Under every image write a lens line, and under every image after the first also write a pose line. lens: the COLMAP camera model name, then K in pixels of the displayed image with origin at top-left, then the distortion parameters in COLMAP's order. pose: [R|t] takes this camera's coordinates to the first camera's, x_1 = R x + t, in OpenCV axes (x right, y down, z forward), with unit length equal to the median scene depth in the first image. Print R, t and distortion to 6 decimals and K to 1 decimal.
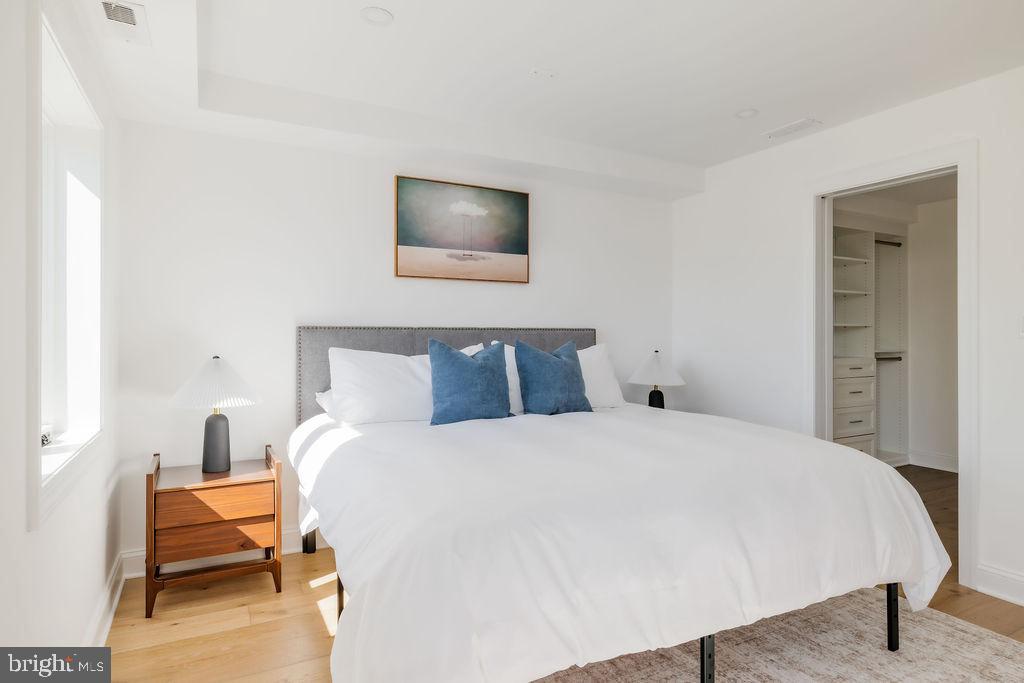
lens RADIAL K [[562.9, 0, 502.3], [0, 562.9, 348.6], [0, 0, 1]] dist [0.002212, 0.000698]
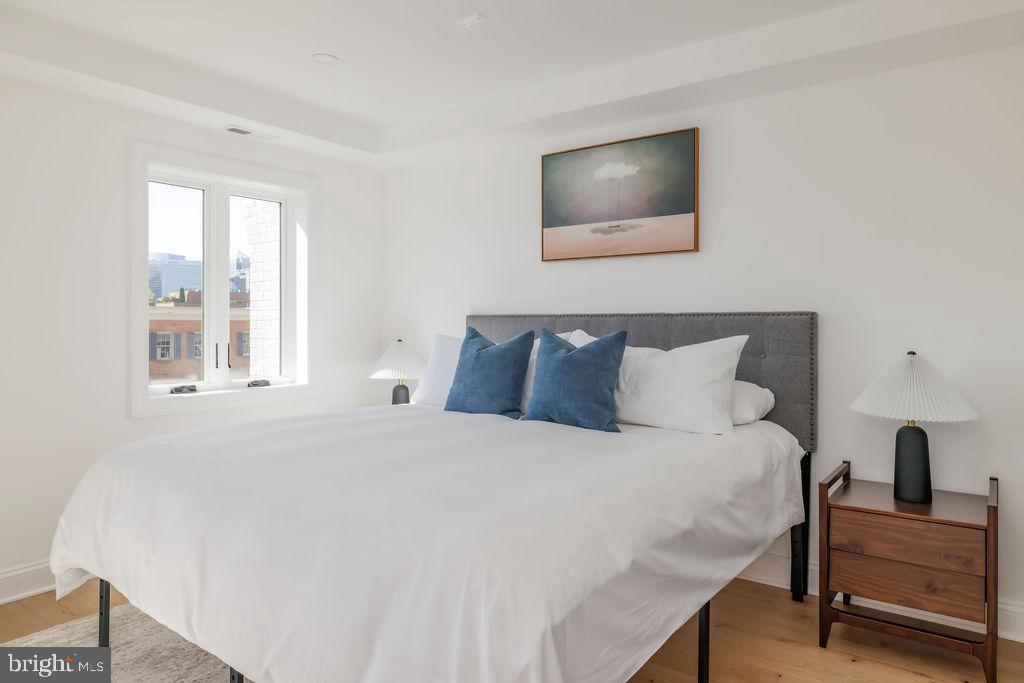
lens RADIAL K [[672.5, 0, 490.9], [0, 672.5, 325.0], [0, 0, 1]] dist [0.017586, -0.005733]
pose [[0.418500, 0.002111, -0.908214, 0.759168], [-0.023182, 0.999696, -0.008359, -0.008894], [0.907921, 0.024553, 0.418422, 0.423729]]
